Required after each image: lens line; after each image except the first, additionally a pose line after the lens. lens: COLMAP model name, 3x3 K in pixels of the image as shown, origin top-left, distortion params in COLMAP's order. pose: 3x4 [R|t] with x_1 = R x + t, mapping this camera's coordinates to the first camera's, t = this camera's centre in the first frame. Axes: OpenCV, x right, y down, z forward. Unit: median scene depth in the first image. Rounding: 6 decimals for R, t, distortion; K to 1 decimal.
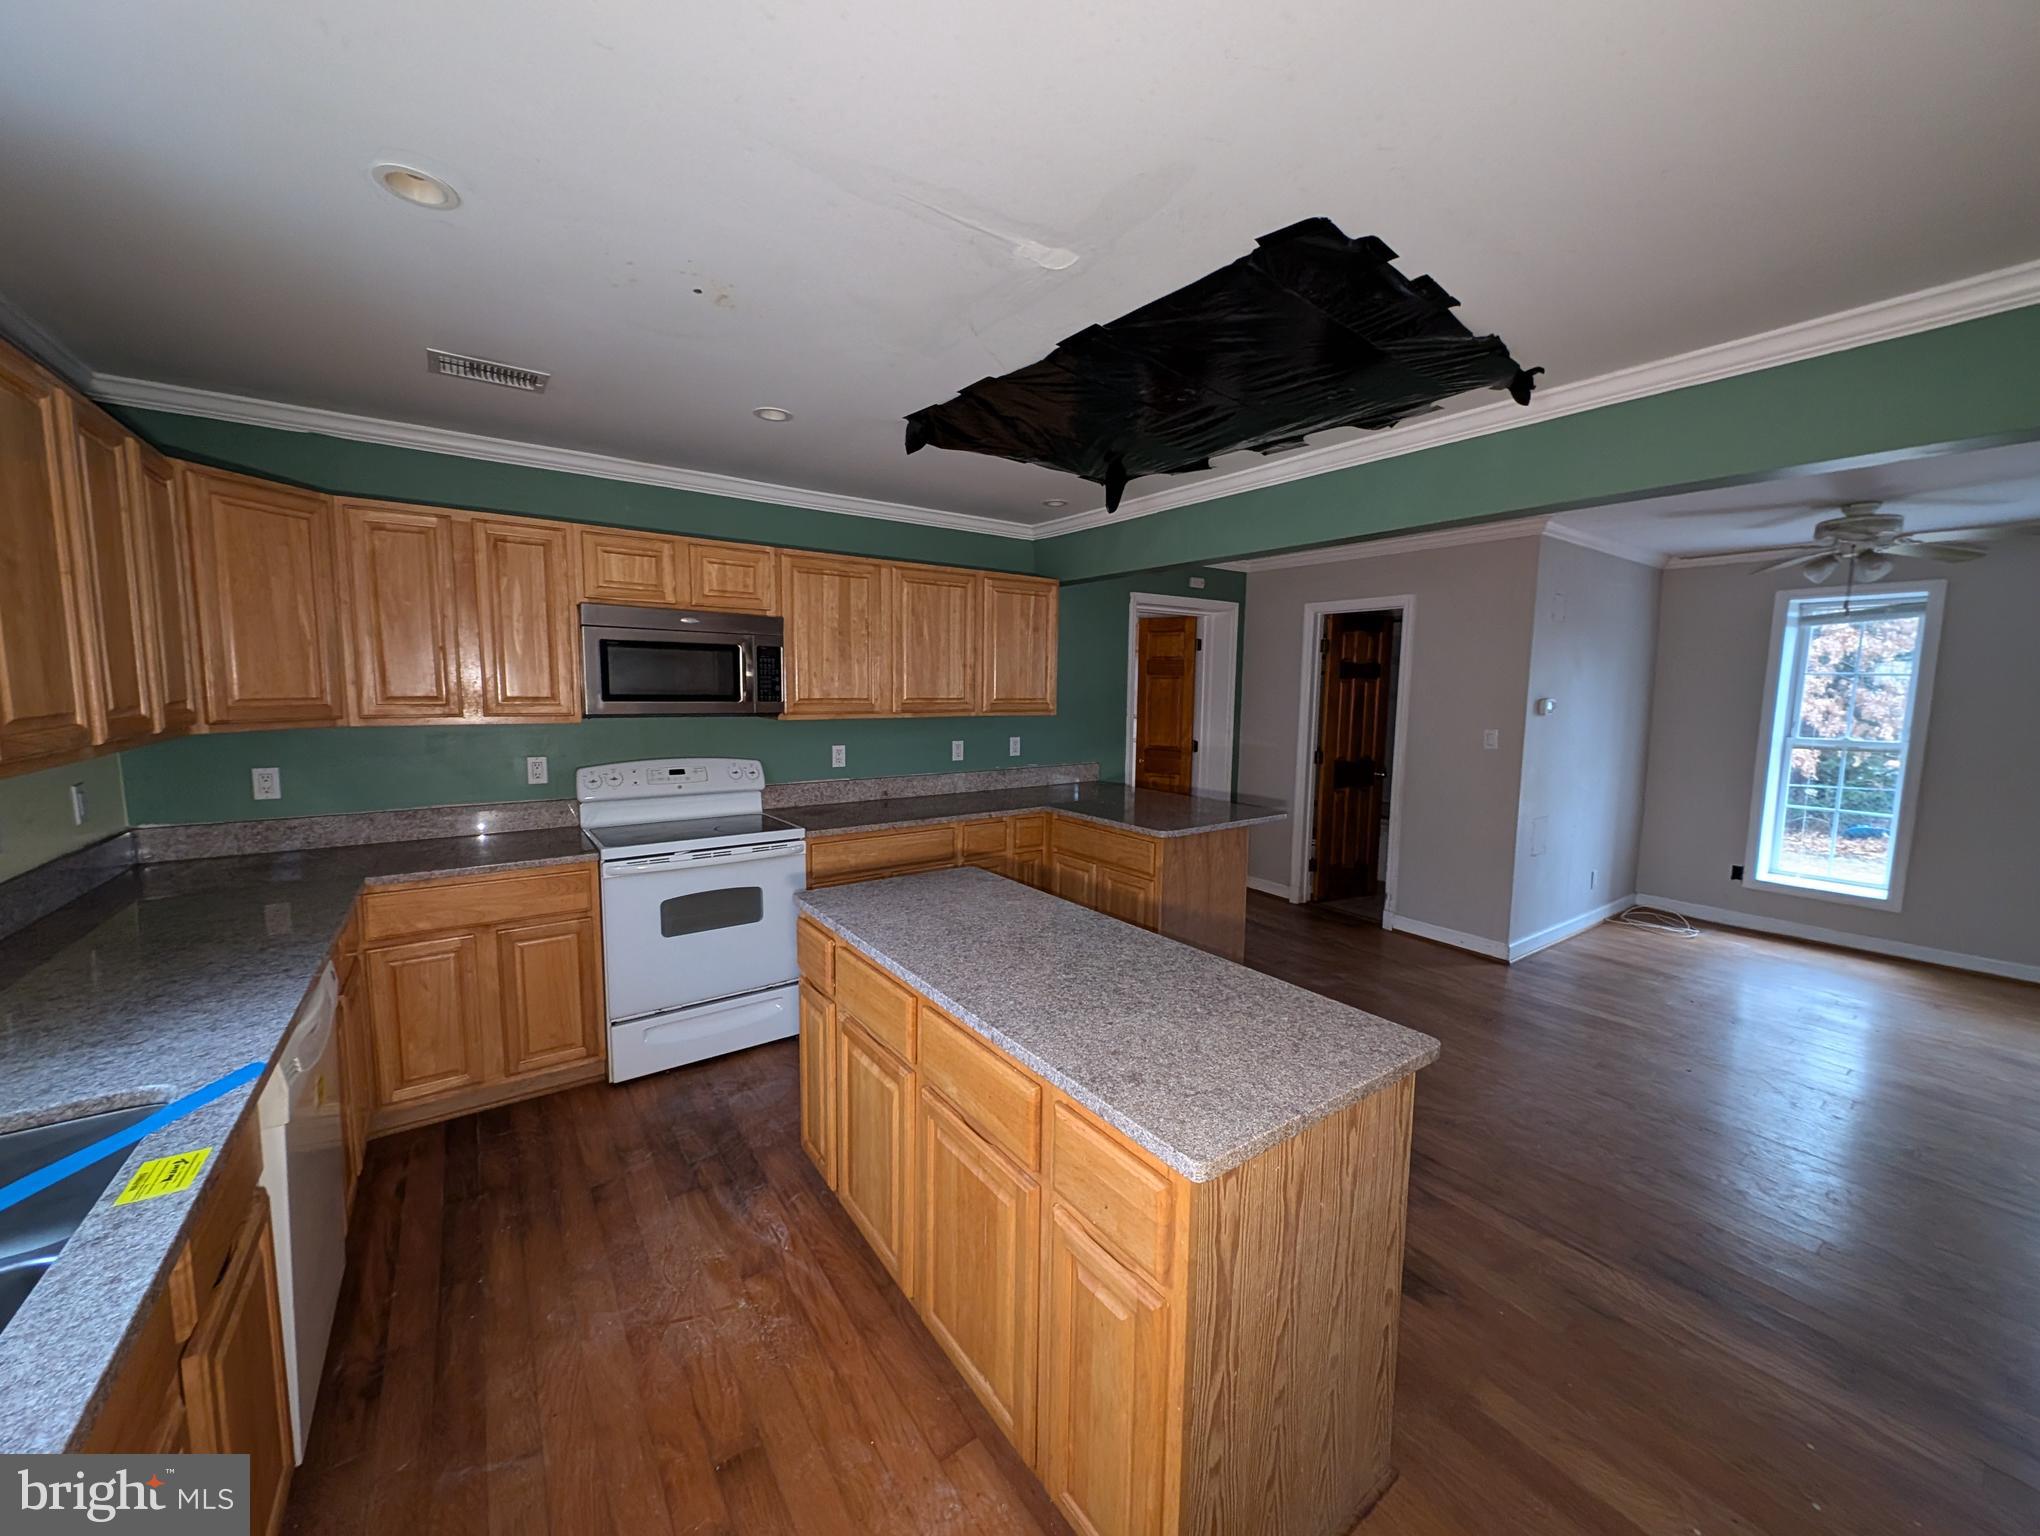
lens RADIAL K [[766.3, 0, 1020.0], [0, 766.3, 768.0], [0, 0, 1]] dist [0.012903, -0.006750]
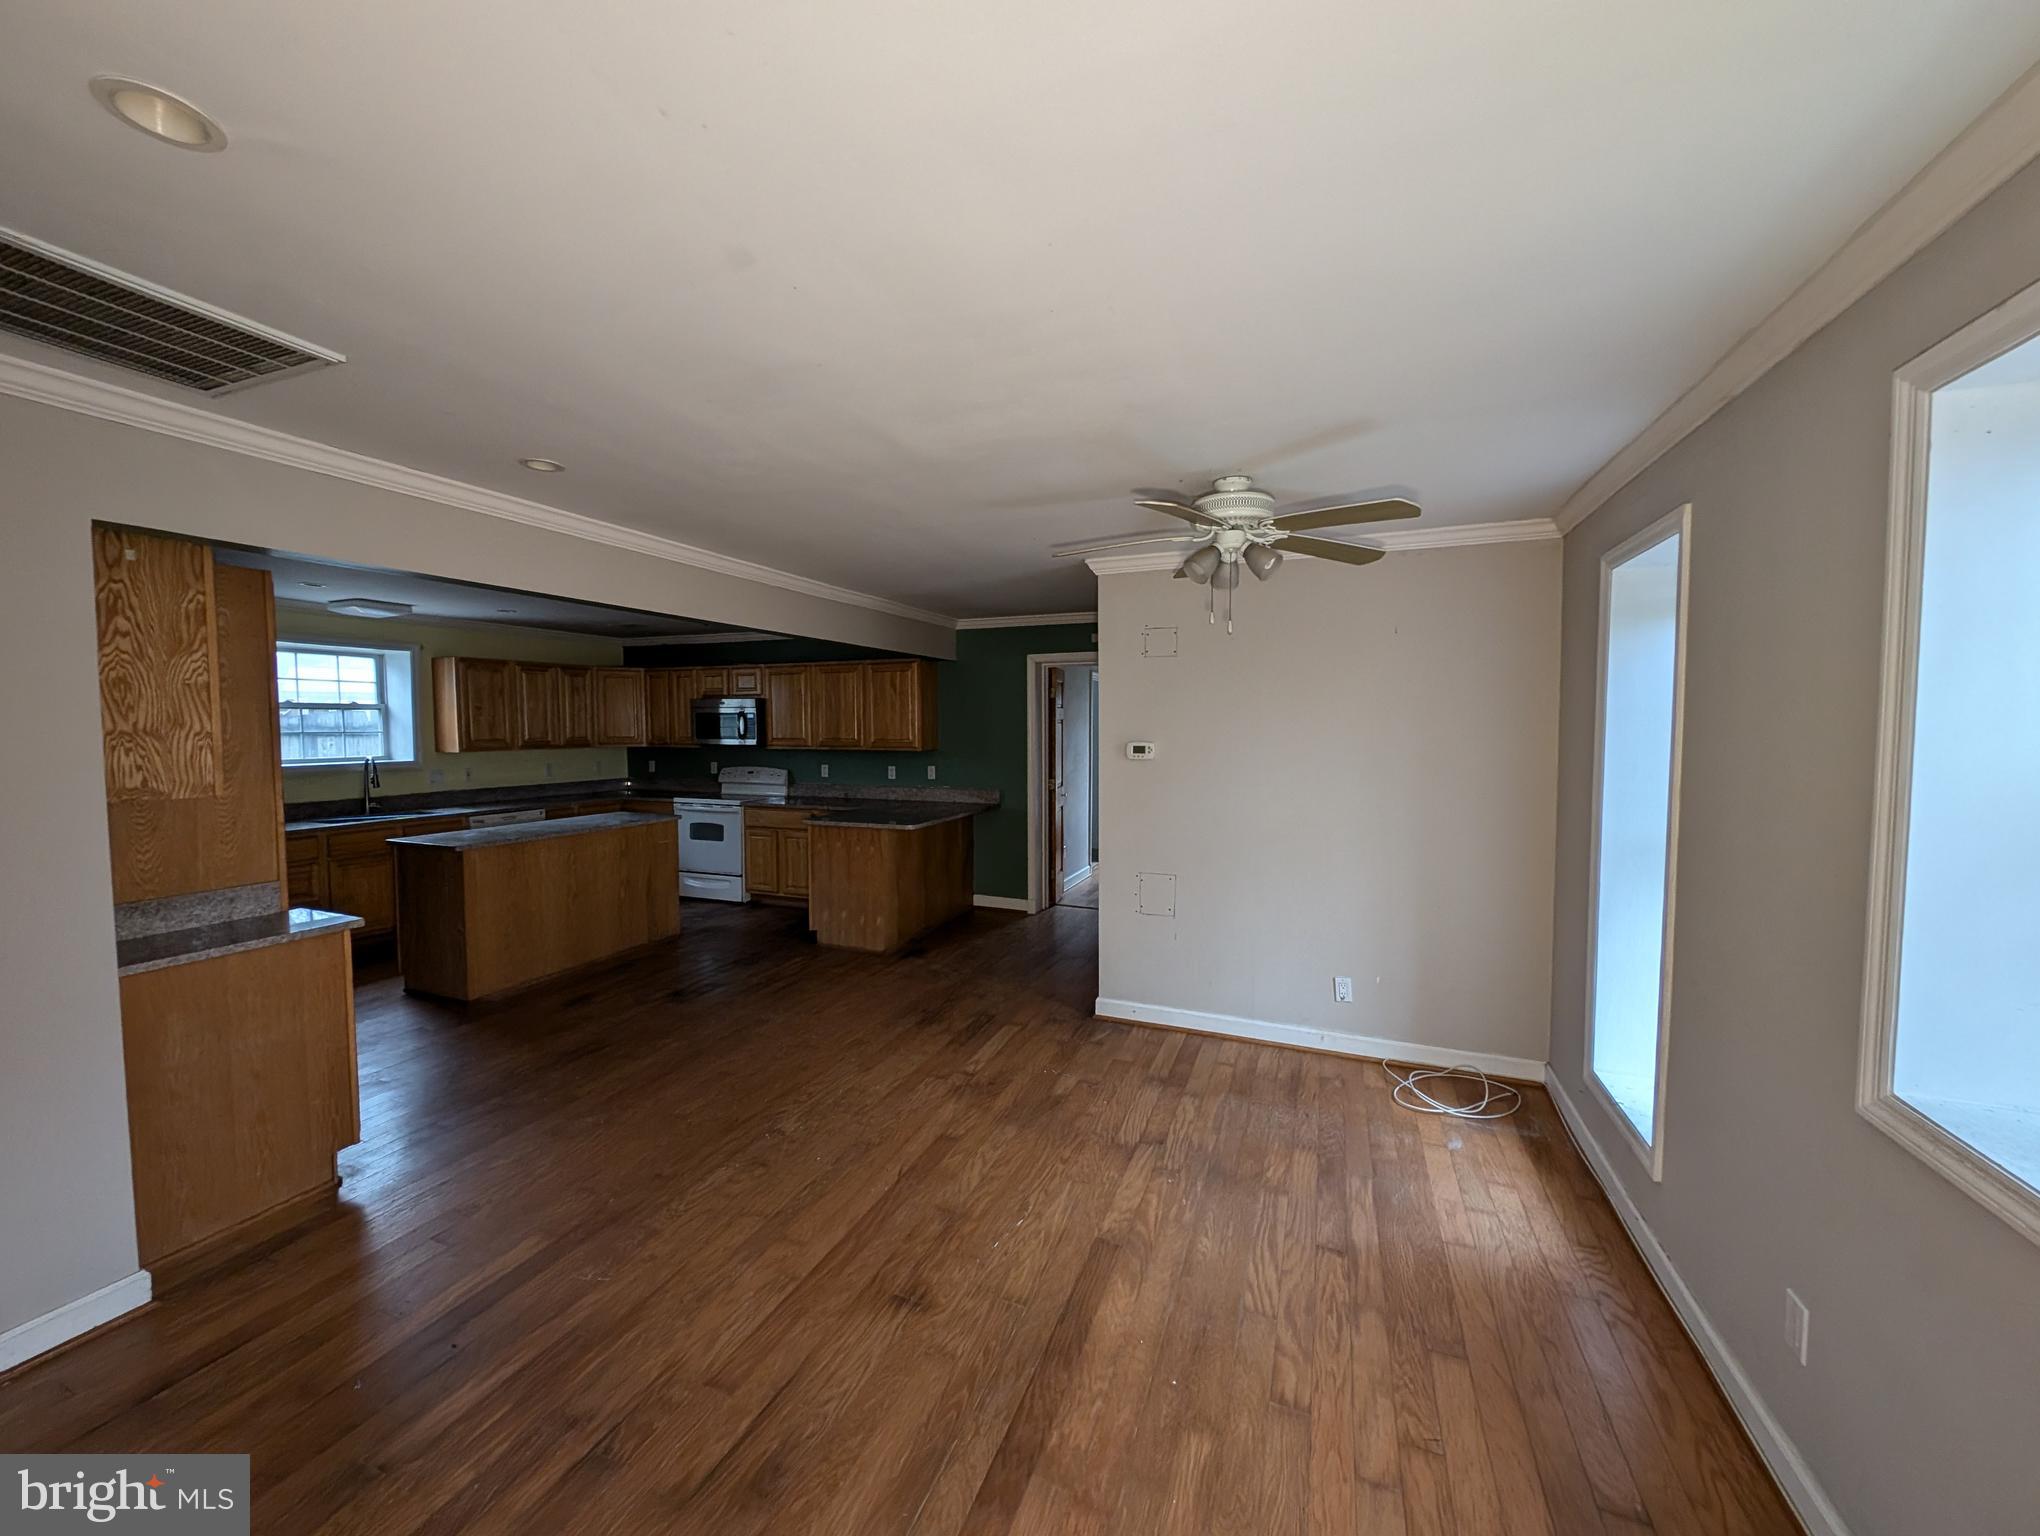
lens RADIAL K [[766.3, 0, 1020.0], [0, 766.3, 768.0], [0, 0, 1]] dist [0.012903, -0.006750]
pose [[0.535008, 0.033527, -0.844181, 1.628990], [-0.083470, 0.996421, -0.013327, -0.038654], [0.840713, 0.077594, 0.535892, 0.458710]]
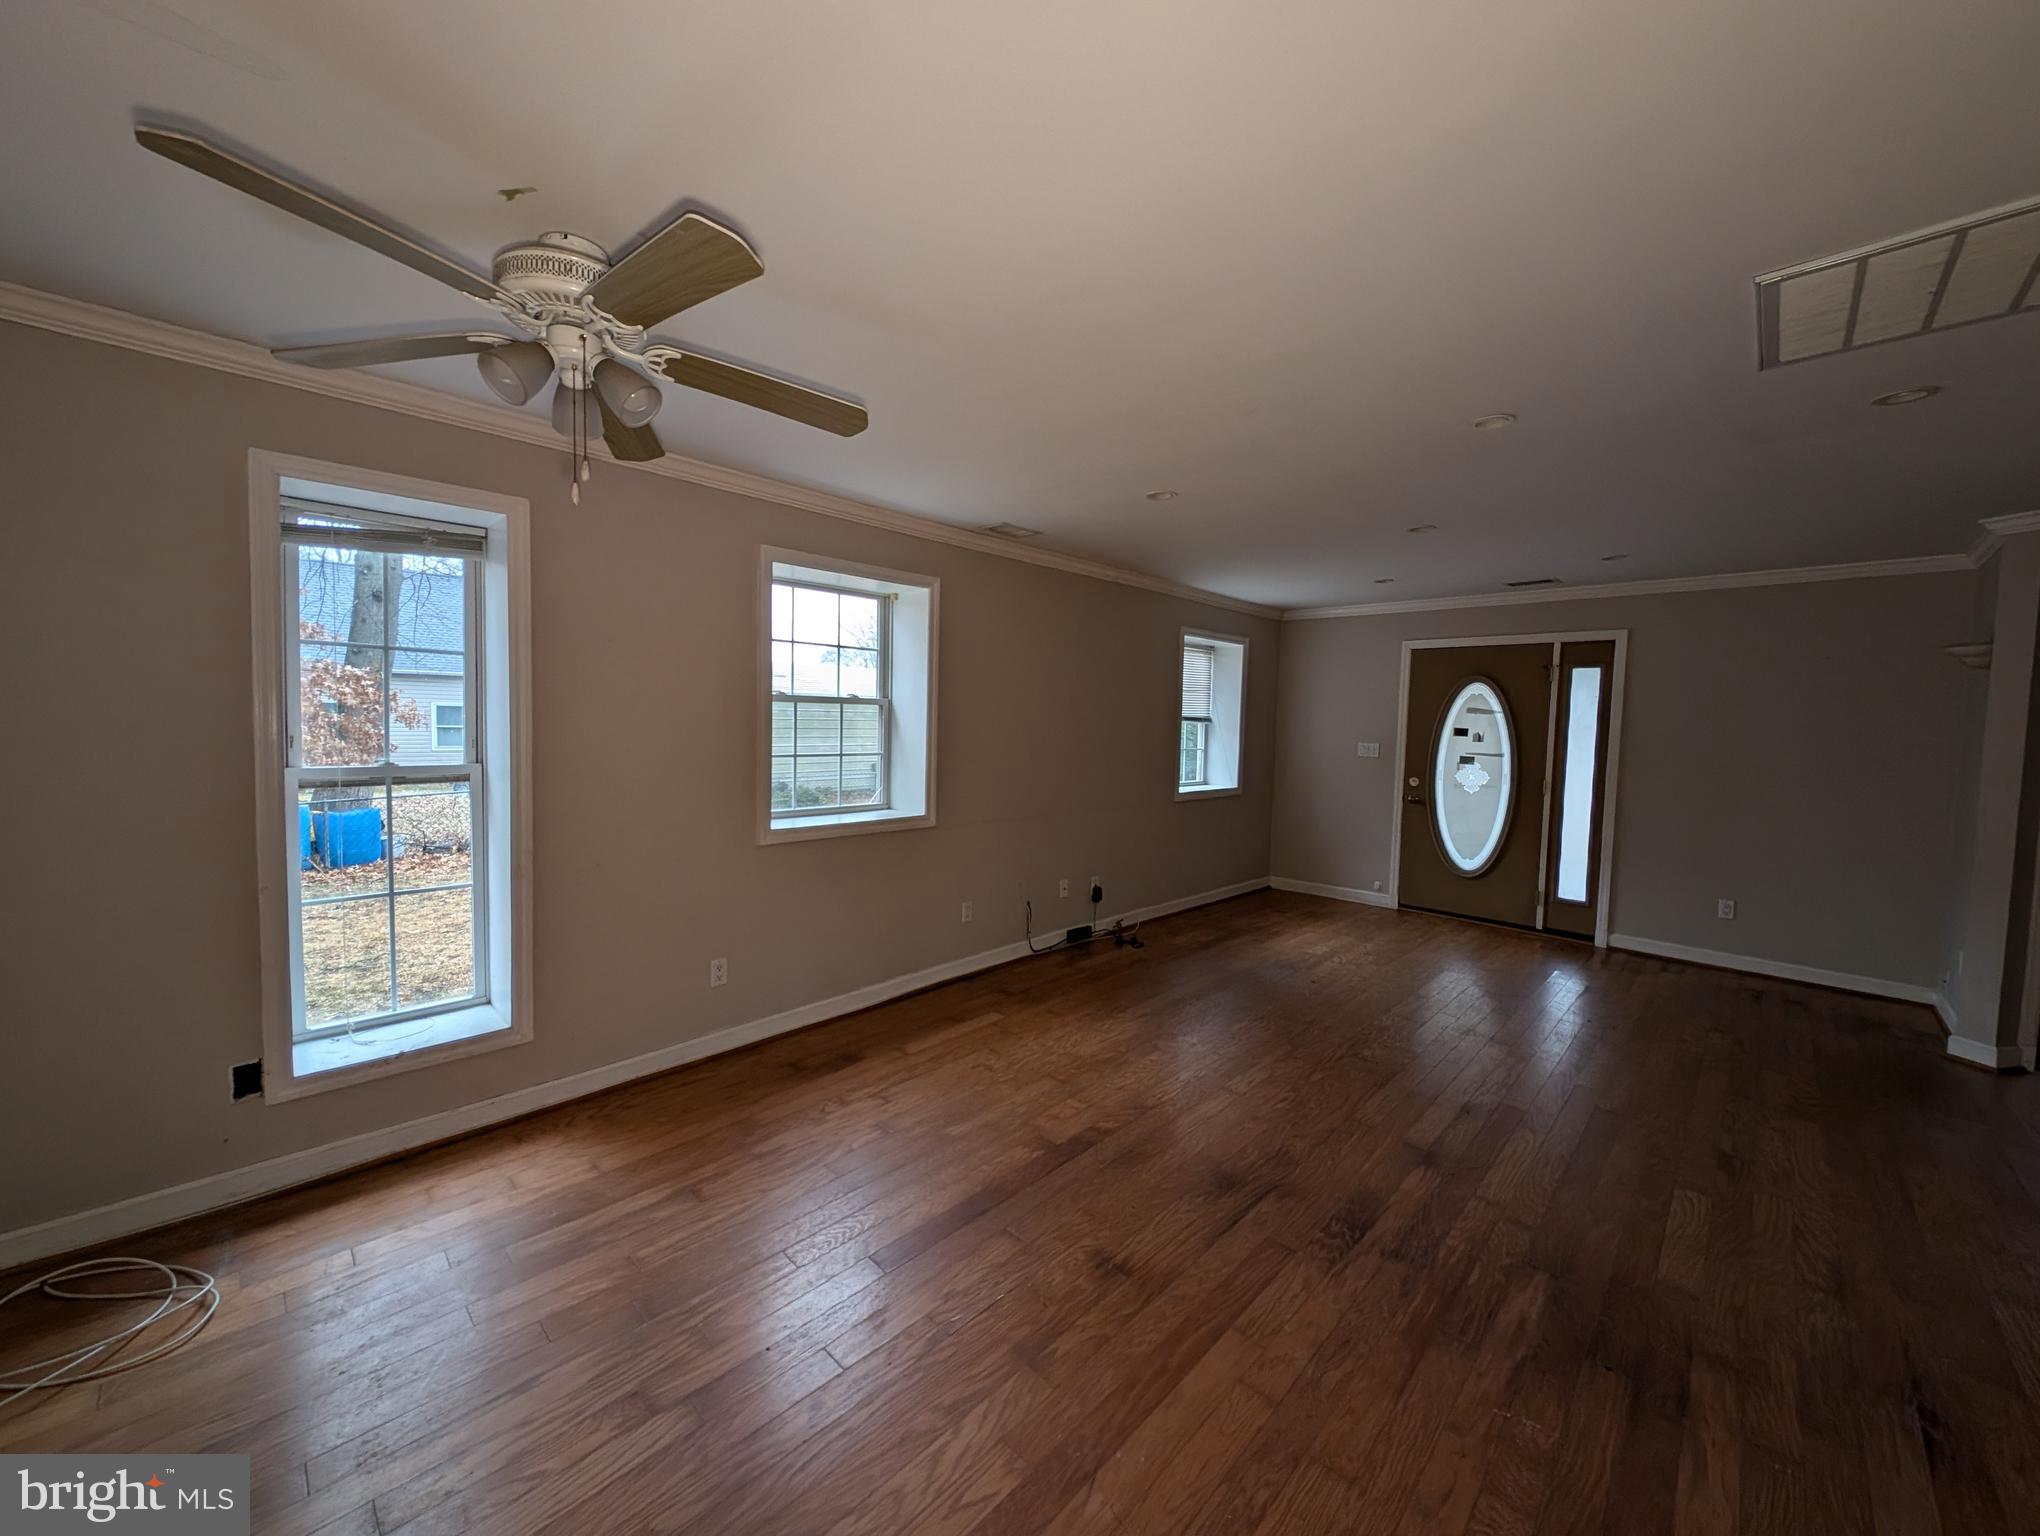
lens RADIAL K [[766.3, 0, 1020.0], [0, 766.3, 768.0], [0, 0, 1]] dist [0.012903, -0.006750]
pose [[-0.174281, -0.084557, 0.981059, 0.605839], [0.080973, 0.991701, 0.099859, -0.066372], [-0.981361, 0.096843, -0.165988, 0.852088]]
